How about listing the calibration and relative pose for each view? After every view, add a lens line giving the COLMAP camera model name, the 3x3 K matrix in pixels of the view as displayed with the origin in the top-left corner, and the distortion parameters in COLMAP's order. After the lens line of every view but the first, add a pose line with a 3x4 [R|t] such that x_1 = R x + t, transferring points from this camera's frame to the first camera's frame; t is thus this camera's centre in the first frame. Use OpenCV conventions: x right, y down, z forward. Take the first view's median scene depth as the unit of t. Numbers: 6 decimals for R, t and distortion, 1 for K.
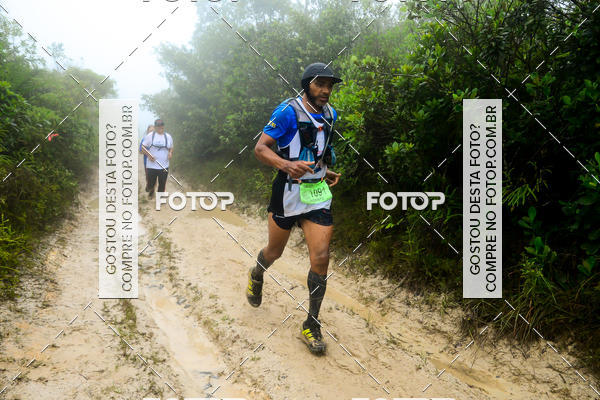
lens RADIAL K [[483.6, 0, 311.2], [0, 483.6, 210.2], [0, 0, 1]] dist [-0.109610, 0.125321]
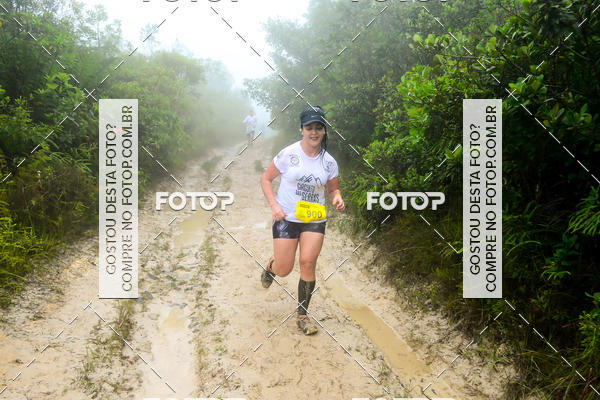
lens RADIAL K [[599.4, 0, 308.7], [0, 599.4, 205.8], [0, 0, 1]] dist [-0.052190, 0.173938]
pose [[0.961014, 0.033460, -0.274468, 0.191481], [-0.038353, 0.999186, -0.012478, -0.018116], [0.273827, 0.022519, 0.961515, -0.001571]]
